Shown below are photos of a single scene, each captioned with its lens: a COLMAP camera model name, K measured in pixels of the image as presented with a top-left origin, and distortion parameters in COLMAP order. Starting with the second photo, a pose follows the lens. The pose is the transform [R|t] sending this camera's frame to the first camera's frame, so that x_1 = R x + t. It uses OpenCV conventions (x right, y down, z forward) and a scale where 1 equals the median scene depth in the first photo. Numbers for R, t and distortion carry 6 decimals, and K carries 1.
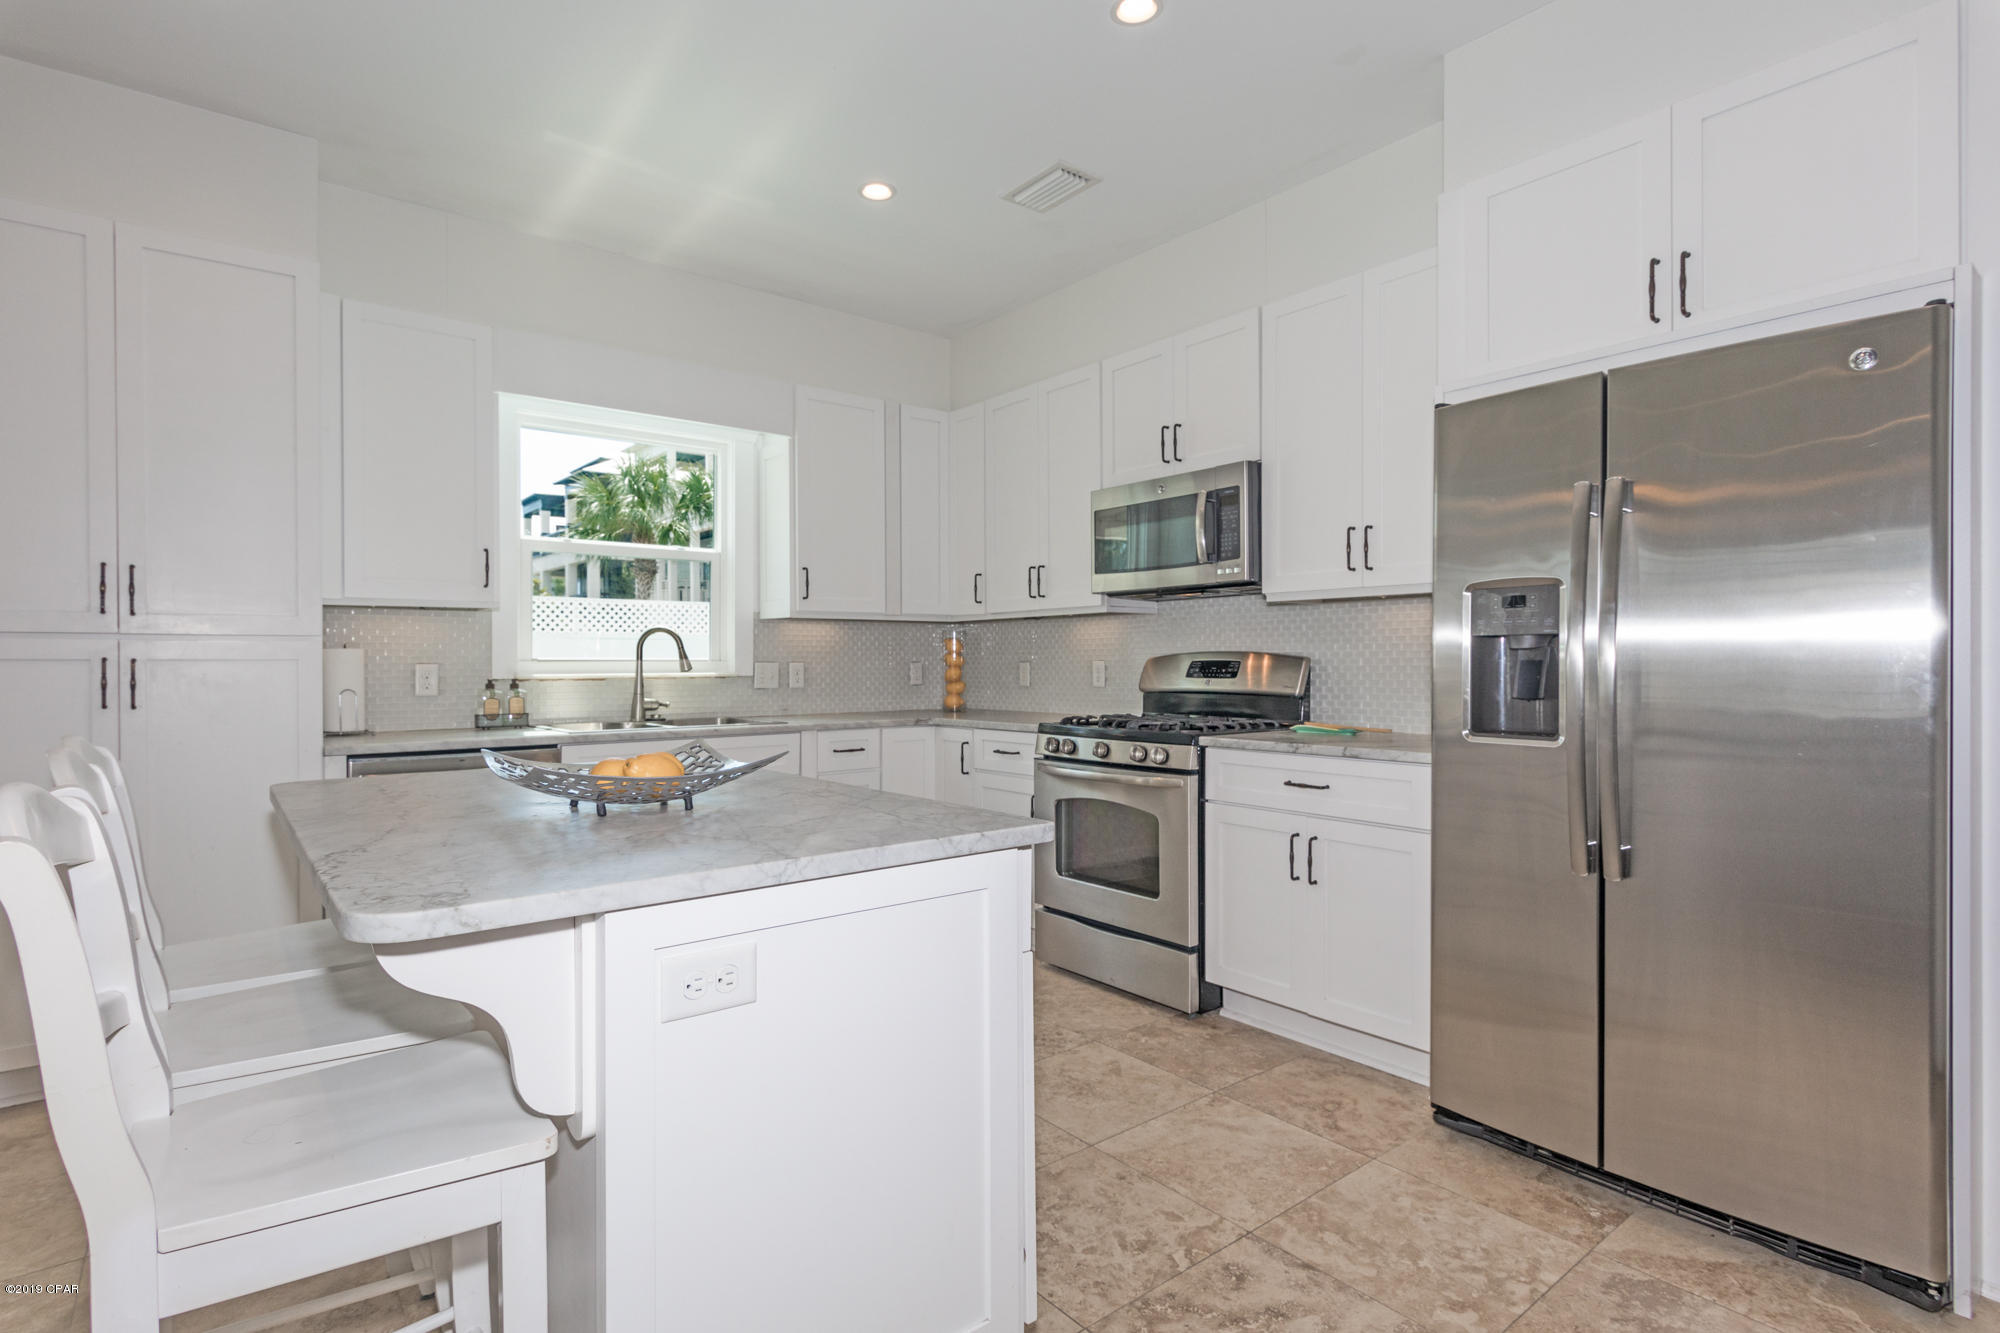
lens RADIAL K [[988.5, 0, 990.3], [0, 988.5, 666.4], [0, 0, 1]] dist [0.002801, 0.000790]
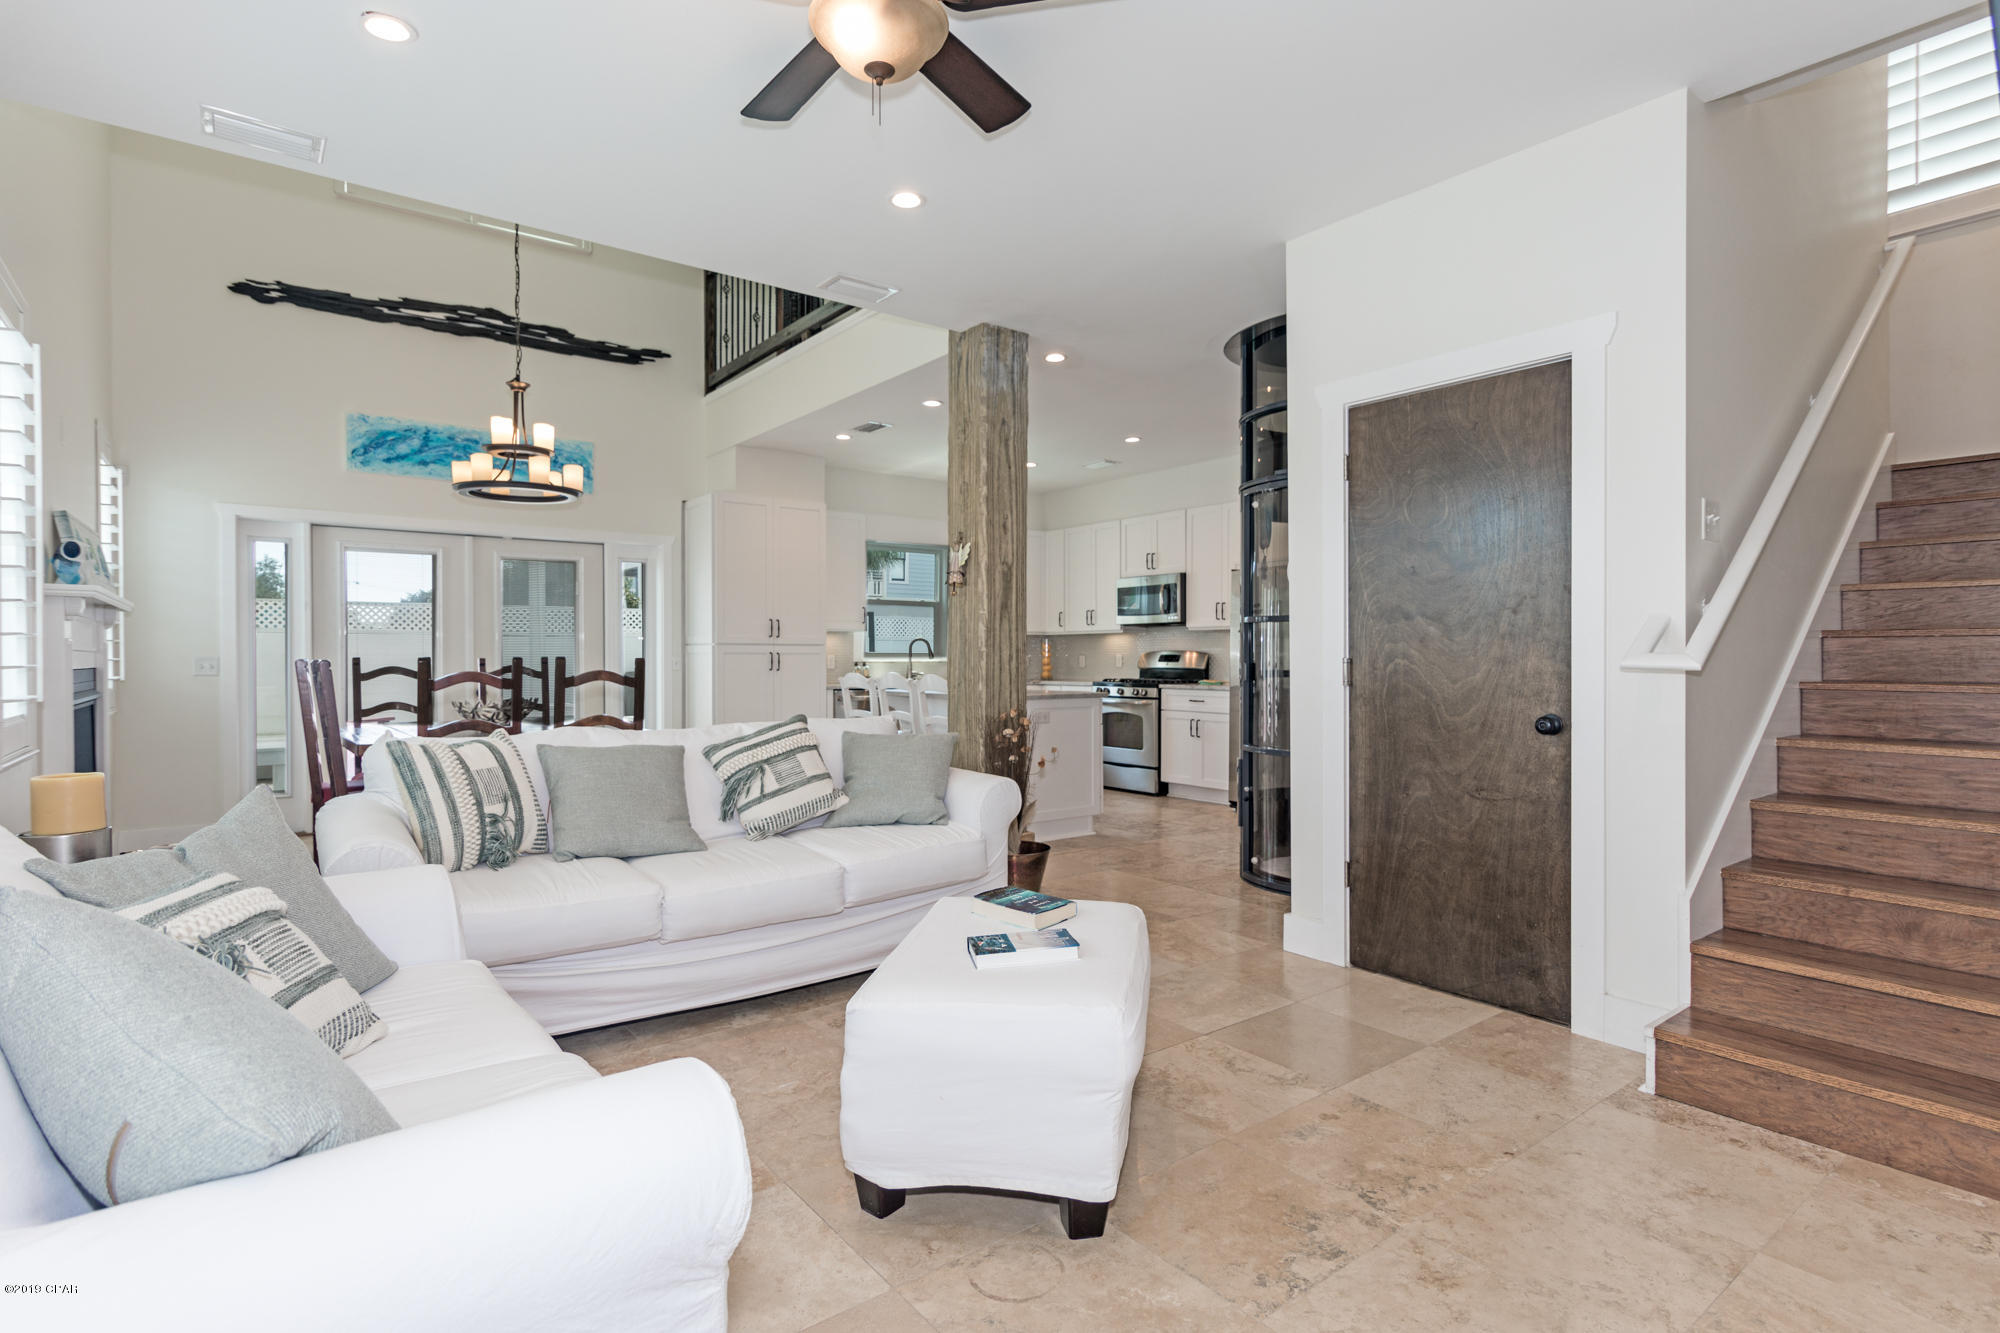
lens RADIAL K [[988.5, 0, 990.3], [0, 988.5, 666.4], [0, 0, 1]] dist [0.002801, 0.000790]
pose [[0.999595, 0.003599, -0.028236, -0.137137], [-0.003453, 0.999981, 0.005192, 0.012506], [0.028254, -0.005092, 0.999588, -1.437384]]
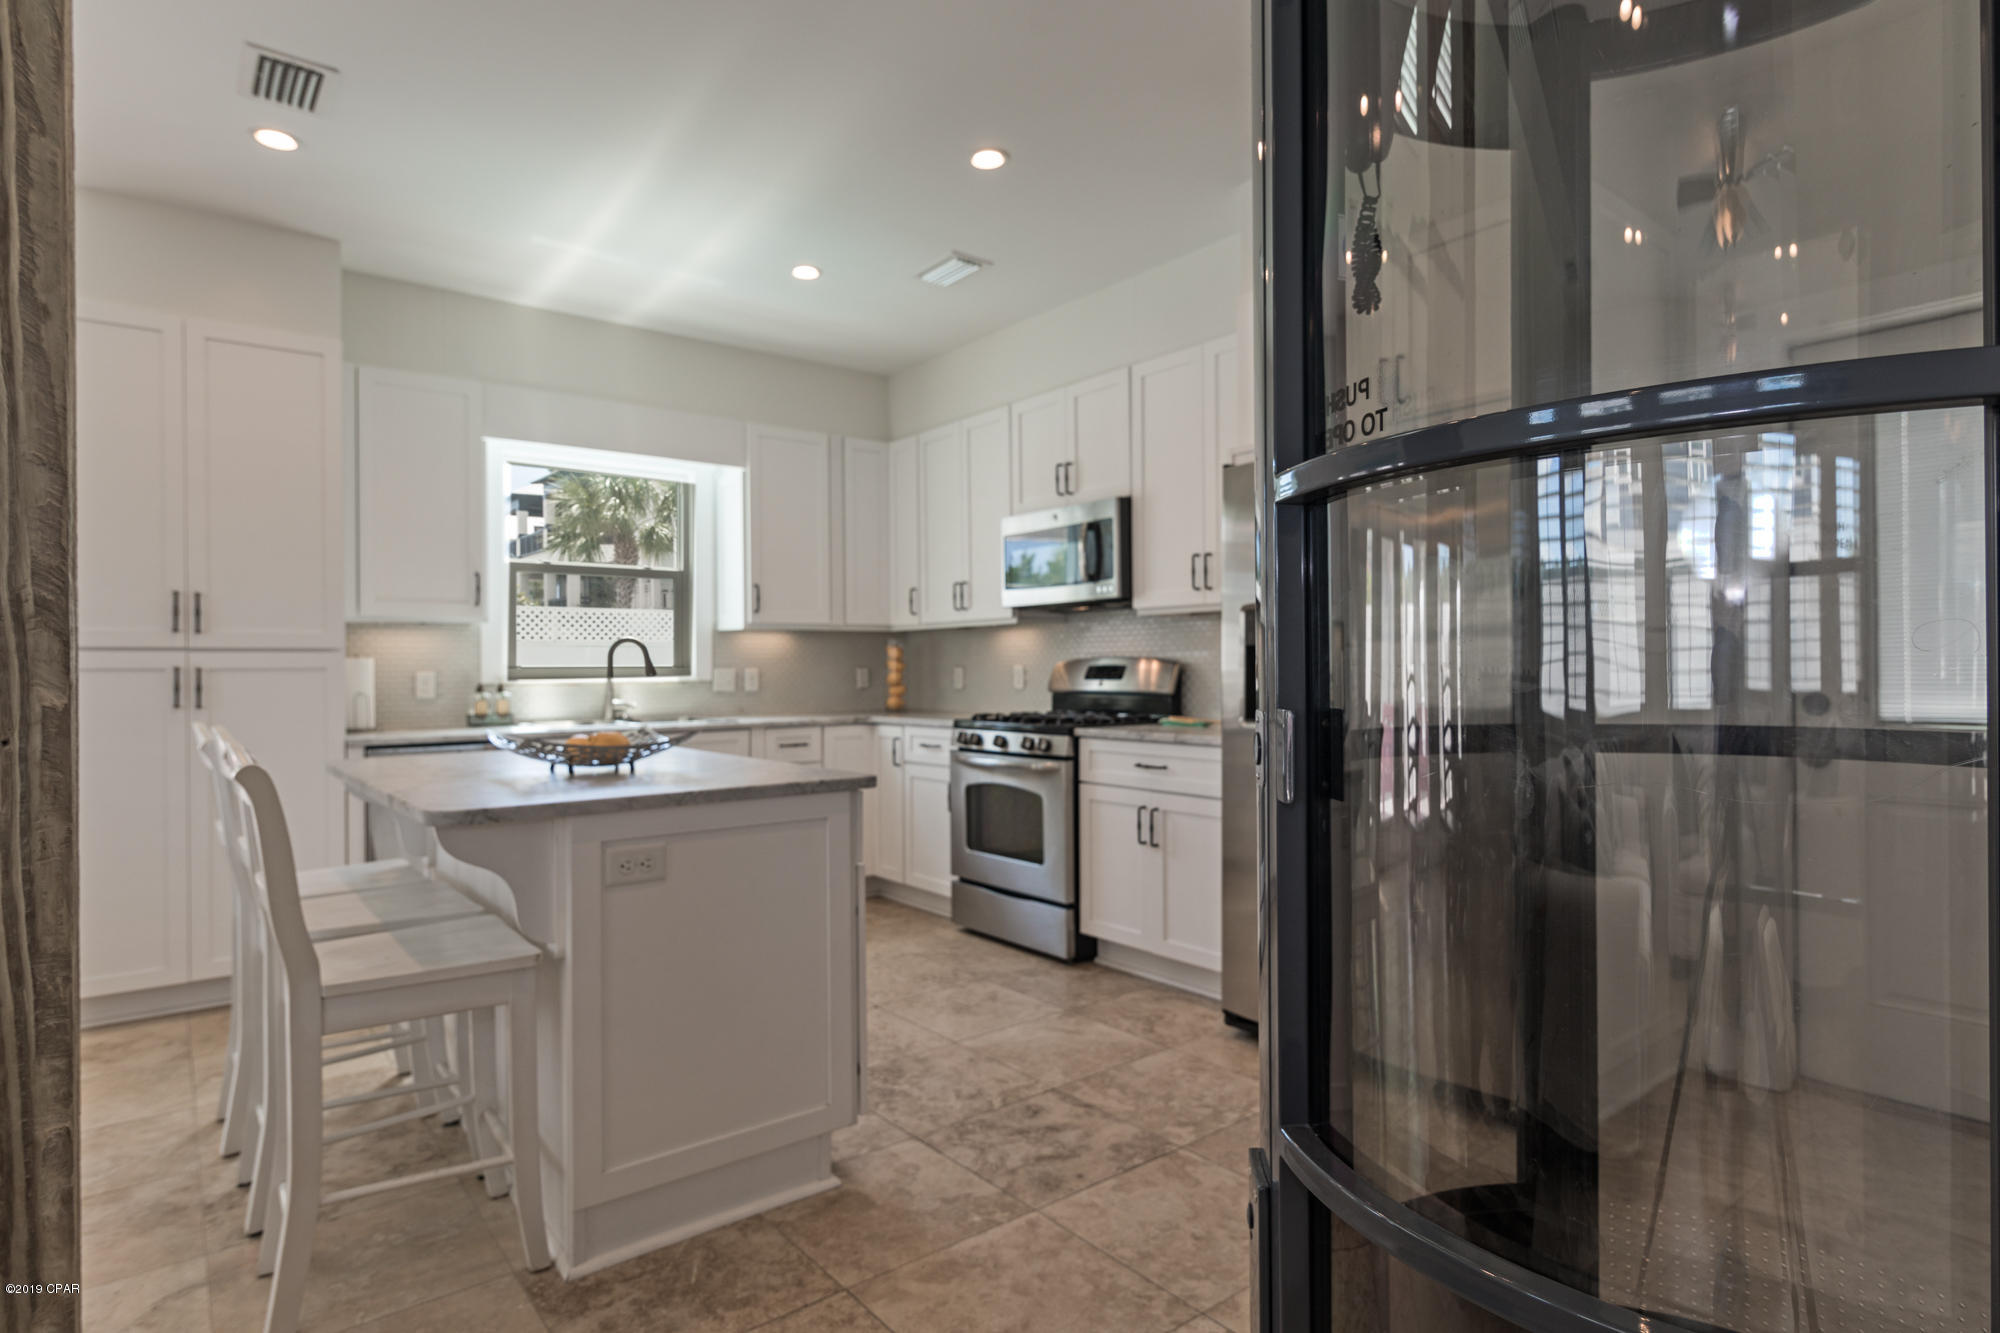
lens RADIAL K [[1064.4, 0, 1000.0], [0, 1064.4, 666.5], [0, 0, 1]] dist [0.005372, 0.000599]
pose [[0.999991, -0.003946, -0.001485, 0.116249], [0.003936, 0.999971, -0.006500, 0.003940], [0.001511, 0.006495, 0.999978, -0.273276]]
